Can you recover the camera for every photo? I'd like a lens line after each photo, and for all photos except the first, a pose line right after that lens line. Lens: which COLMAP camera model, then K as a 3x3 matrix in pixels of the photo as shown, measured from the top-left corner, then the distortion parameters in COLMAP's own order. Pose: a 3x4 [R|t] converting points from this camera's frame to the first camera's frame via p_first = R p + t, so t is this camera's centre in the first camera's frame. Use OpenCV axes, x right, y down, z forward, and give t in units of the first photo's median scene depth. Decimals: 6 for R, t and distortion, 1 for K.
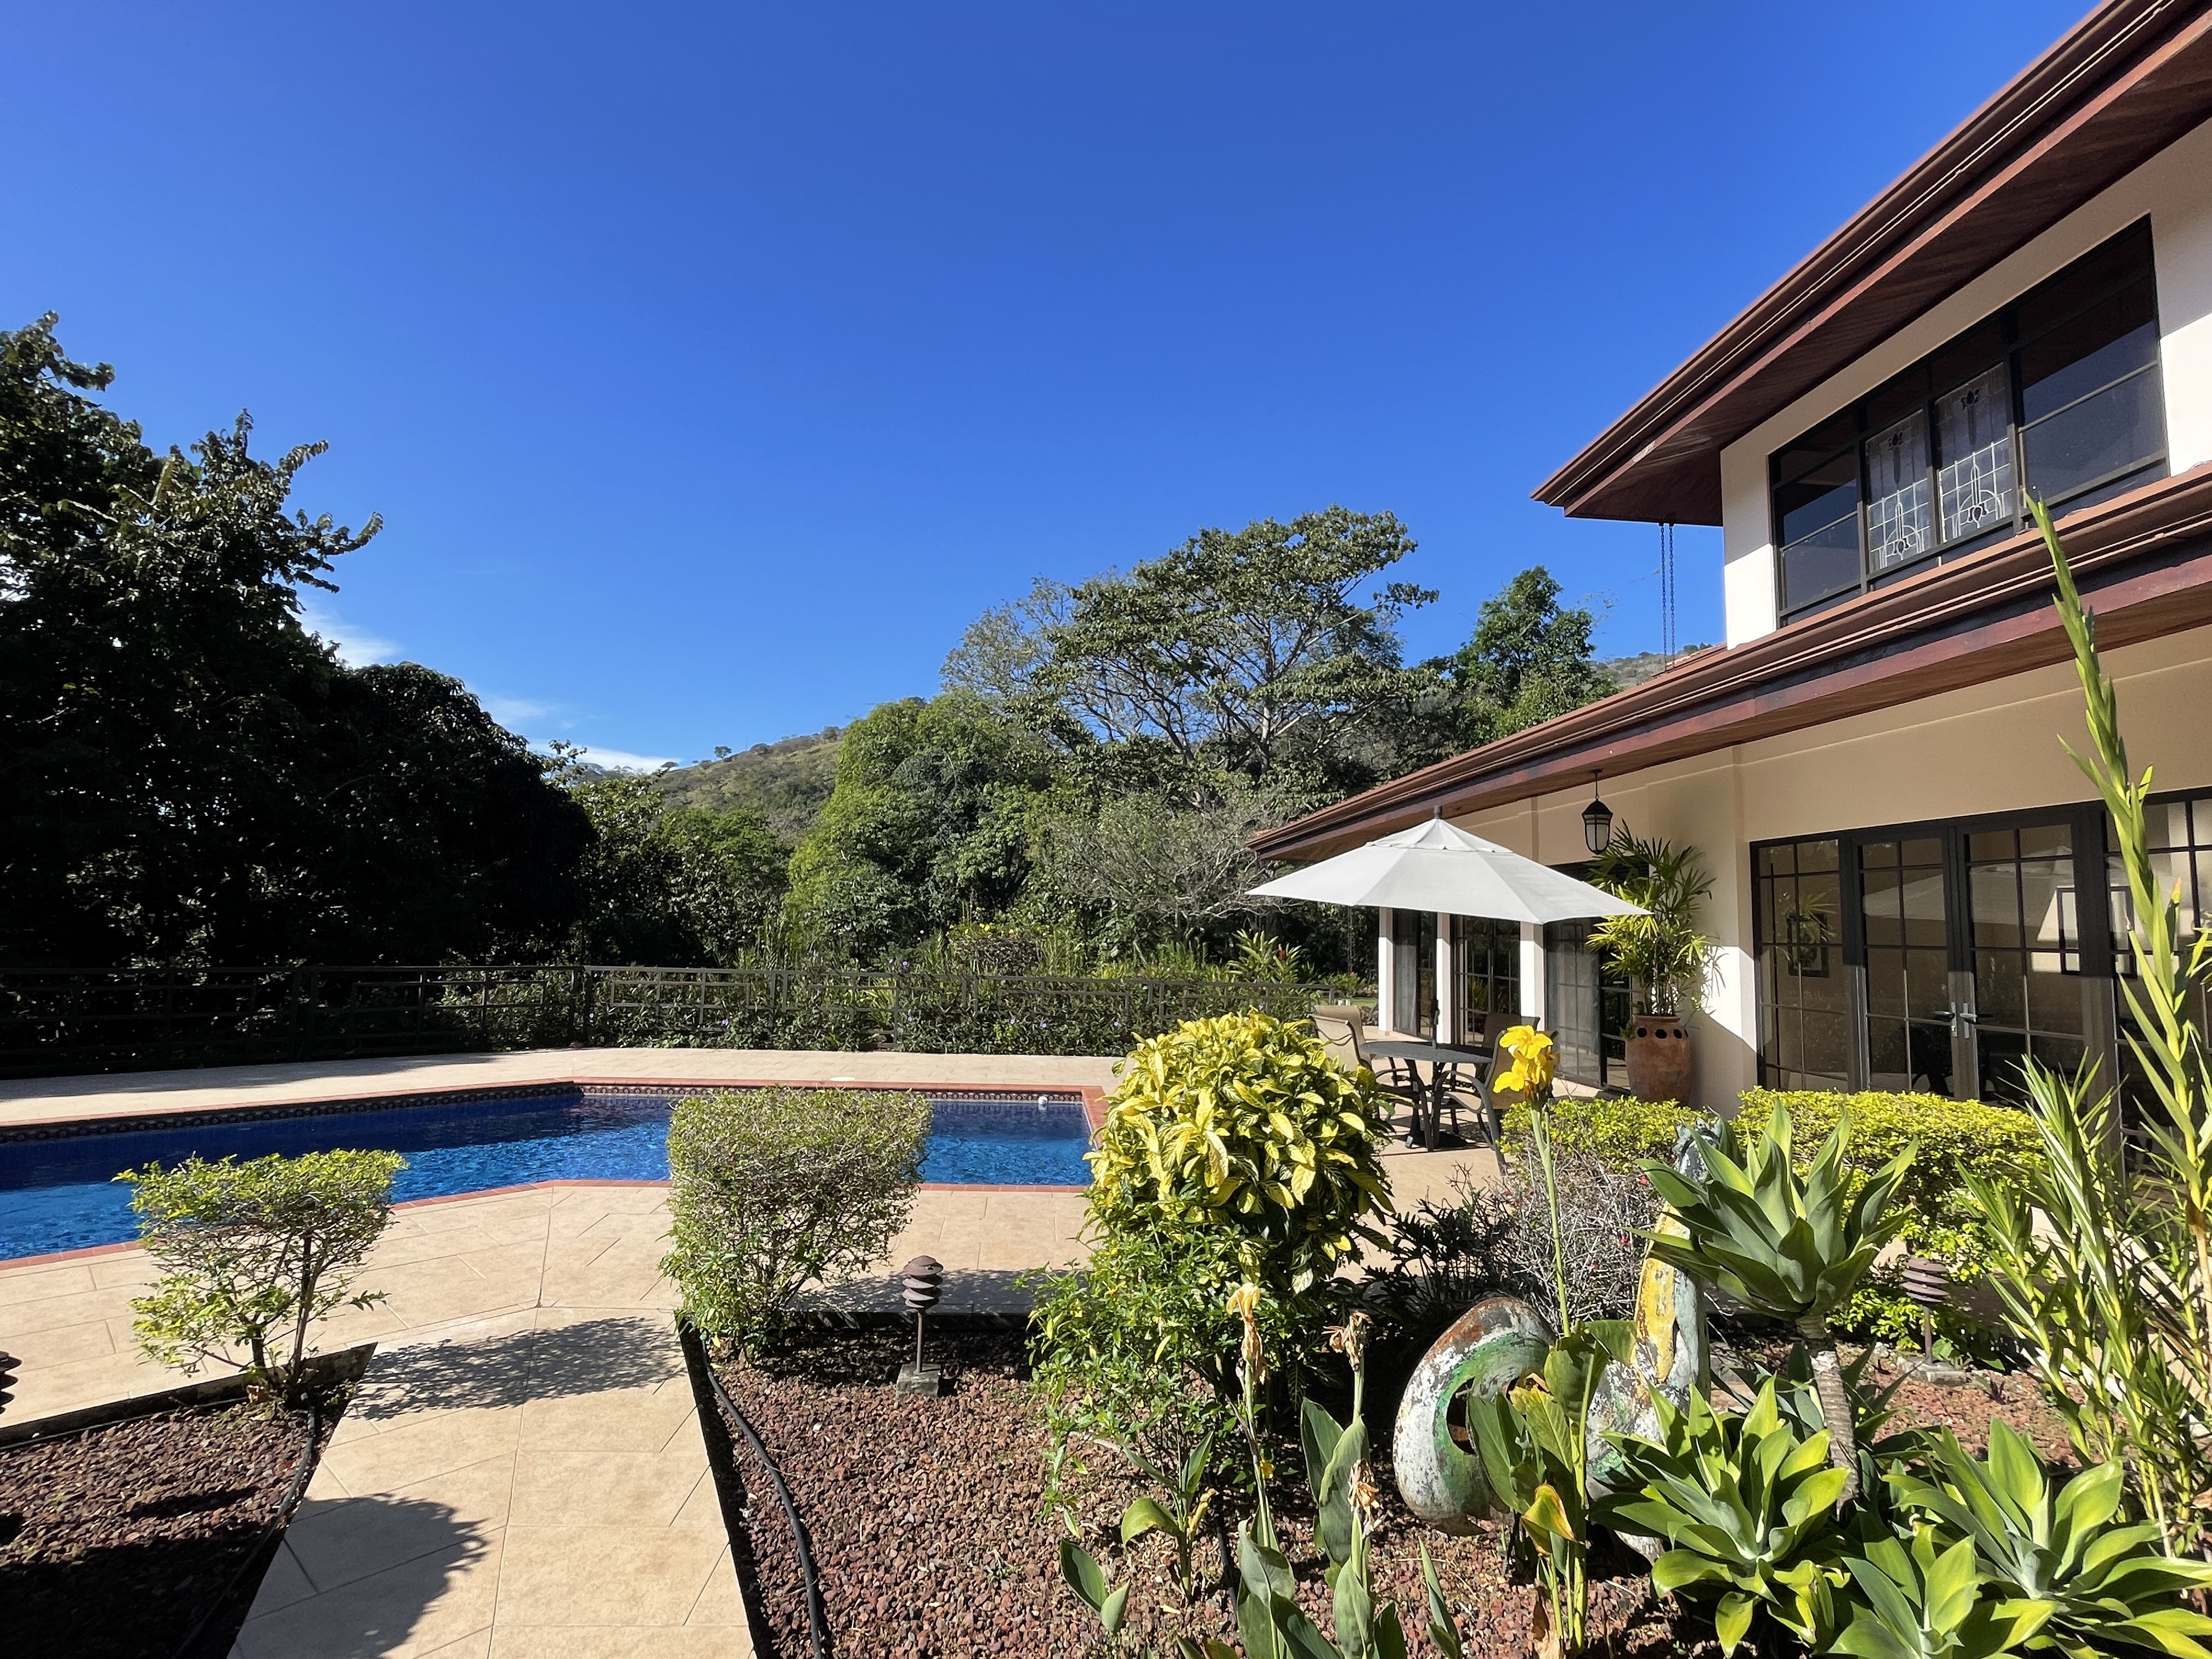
lens RADIAL K [[1034.7, 0, 1104.7], [0, 1034.7, 825.1], [0, 0, 1]] dist [-0.002035, -0.001165]
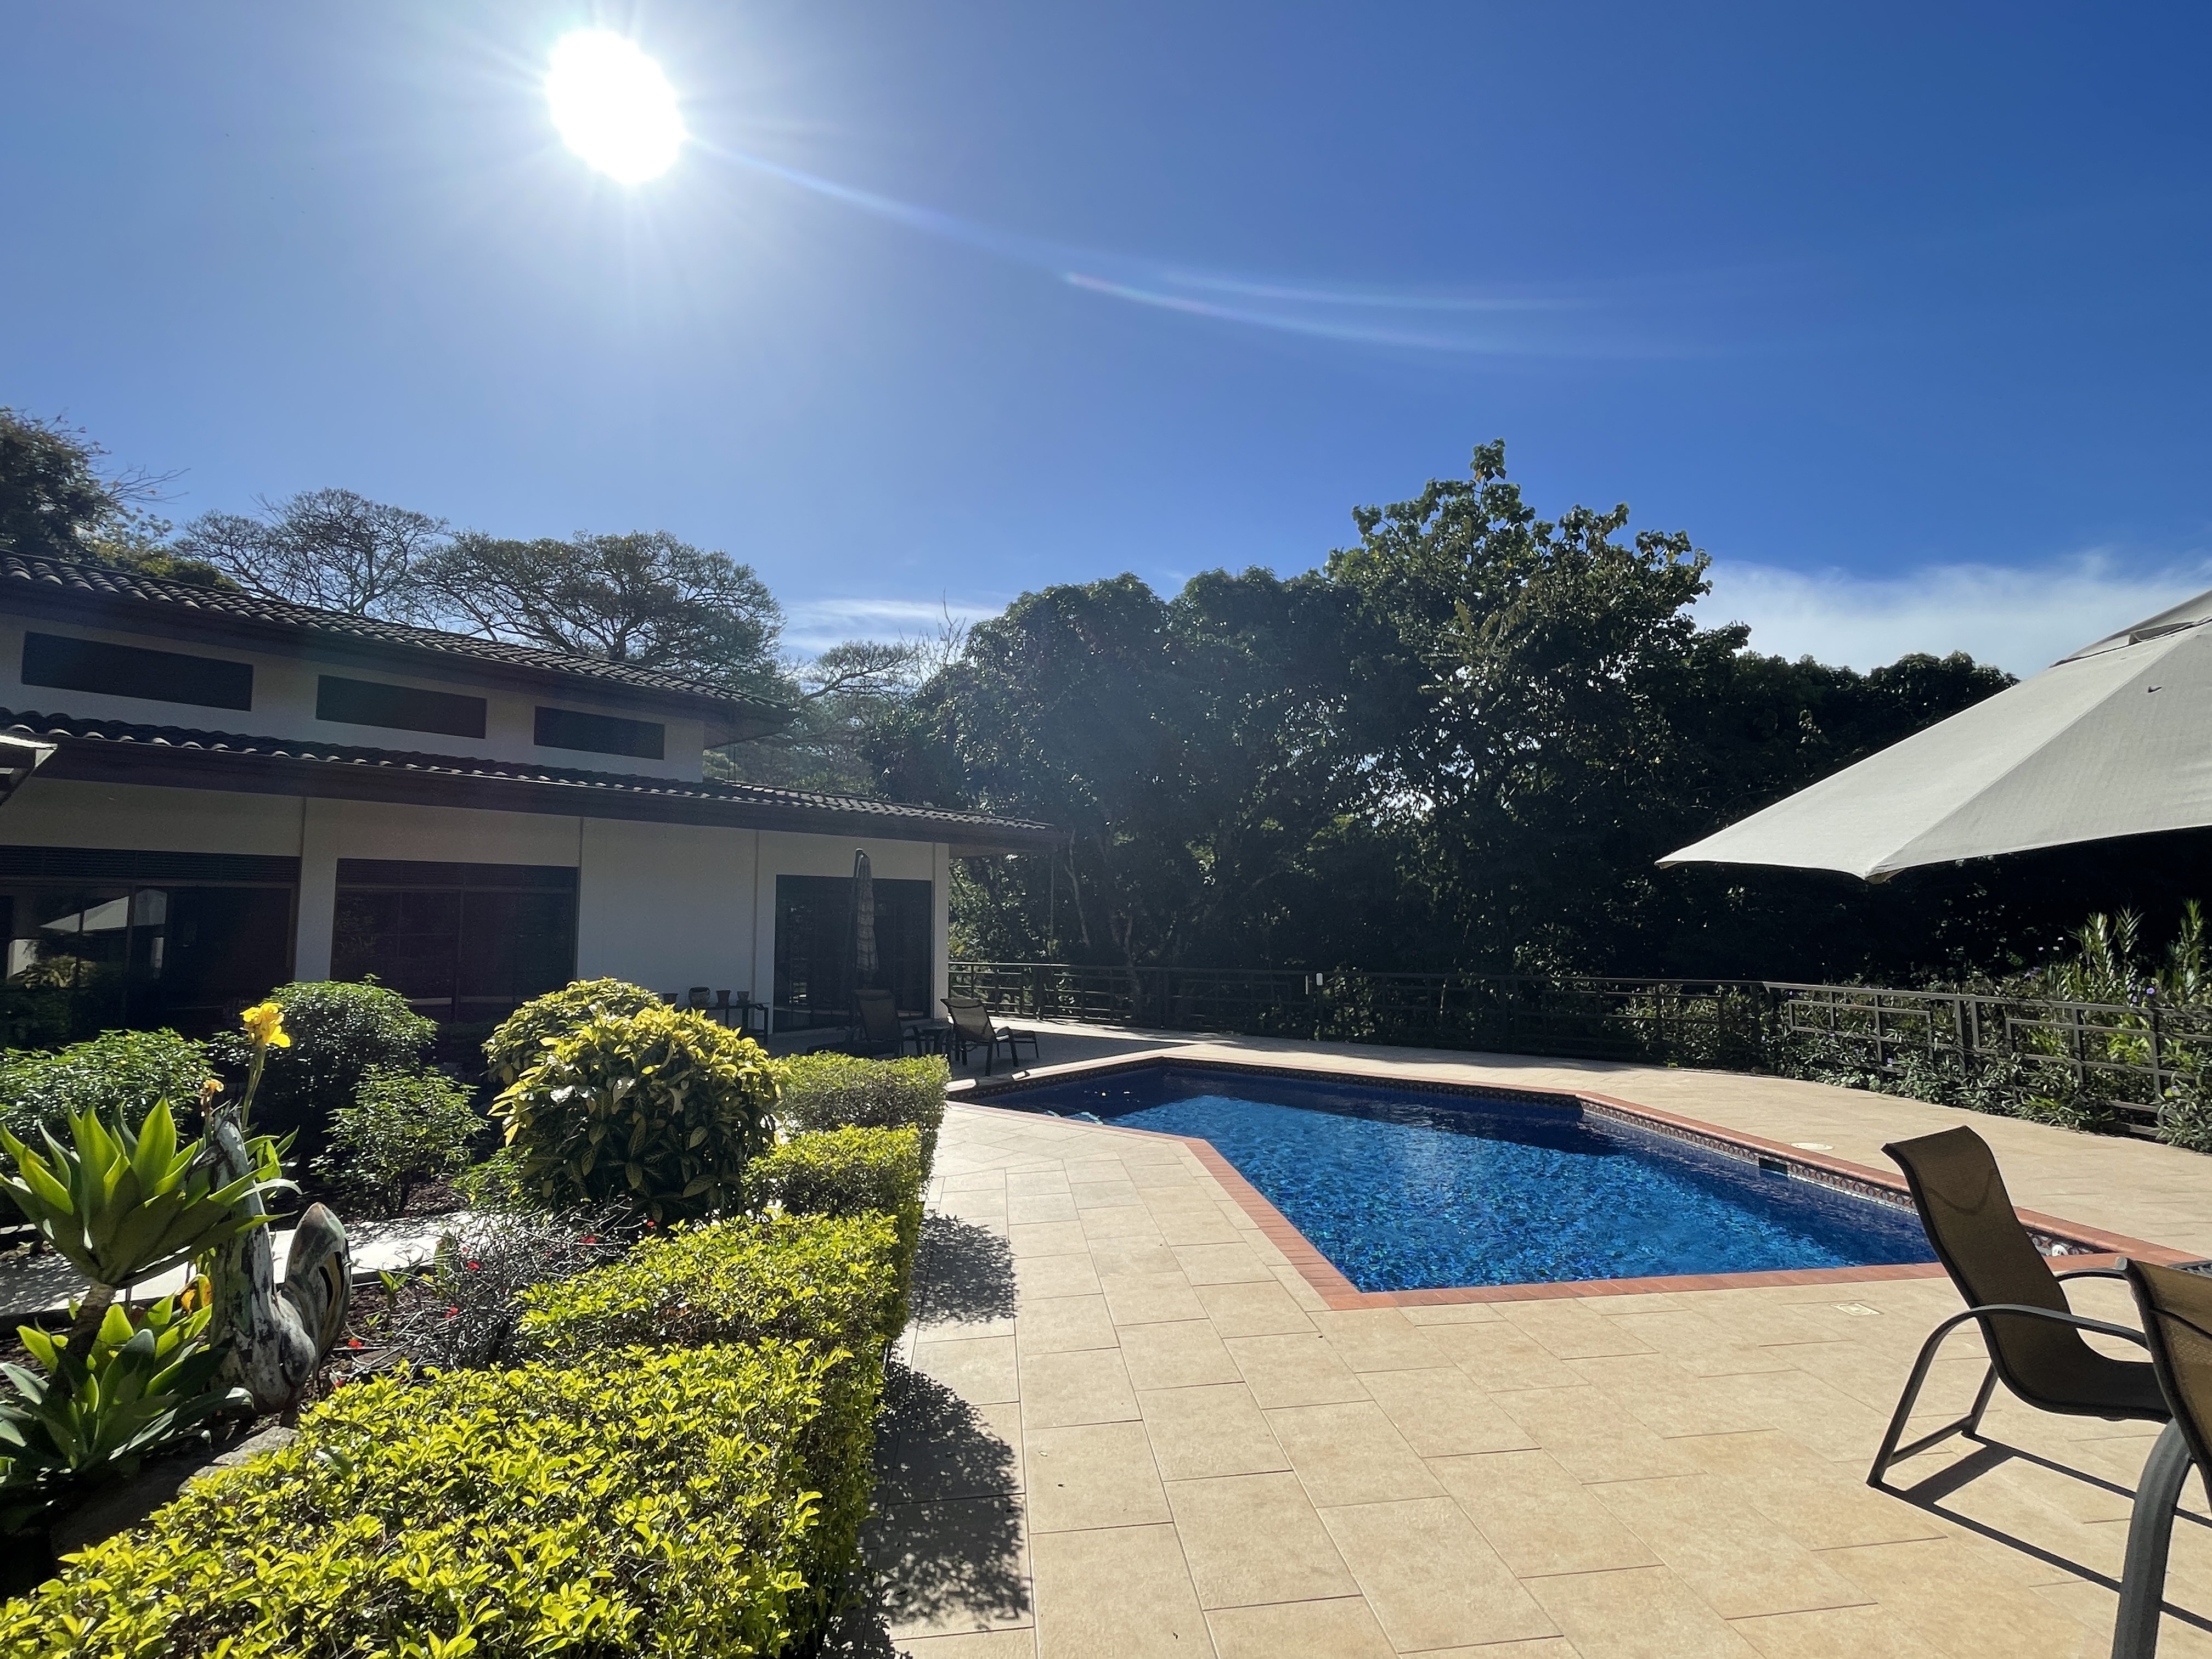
lens RADIAL K [[1034.7, 0, 1099.9], [0, 1034.7, 838.6], [0, 0, 1]] dist [-0.002035, -0.001165]
pose [[0.033166, -0.116293, -0.992661, 0.379315], [0.110062, 0.987592, -0.112022, 0.053319], [0.993371, -0.105539, 0.045554, 0.423514]]
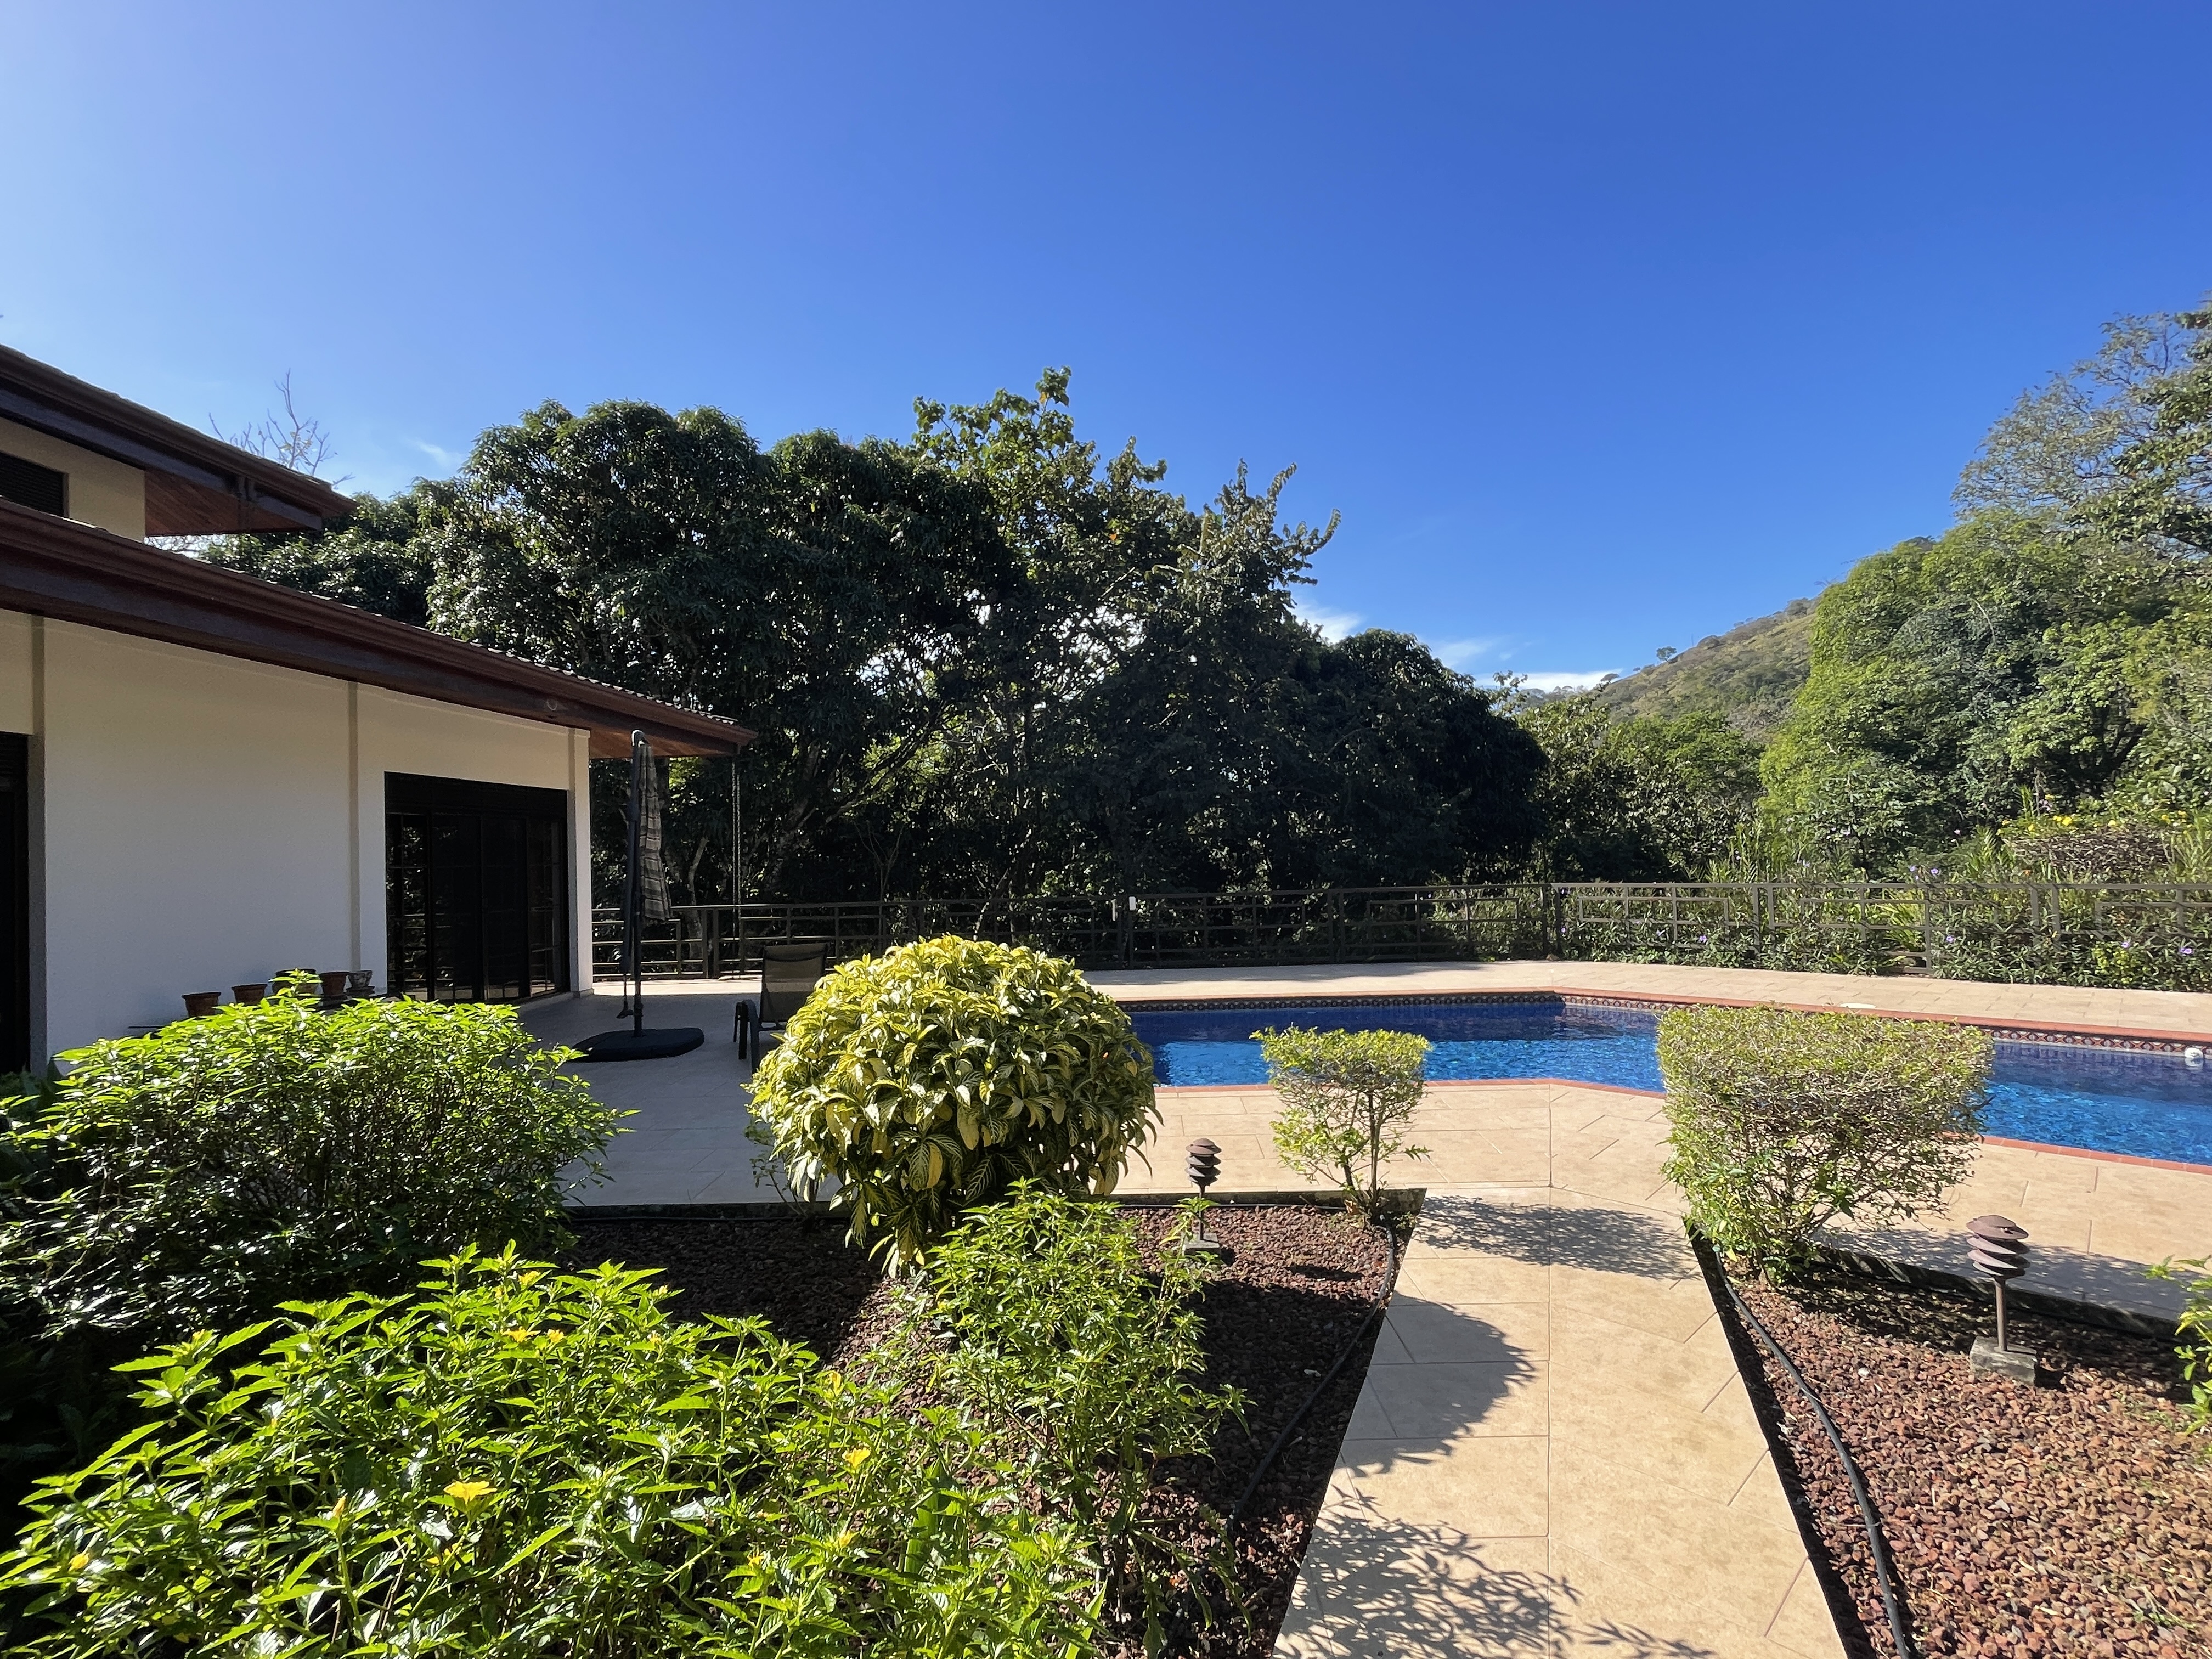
lens RADIAL K [[1034.7, 0, 1106.2], [0, 1034.7, 825.3], [0, 0, 1]] dist [-0.002035, -0.001165]
pose [[0.647825, -0.065171, -0.758996, 0.003511], [0.124657, 0.991973, 0.021223, -0.000457], [0.751520, -0.108363, 0.650749, -0.013027]]
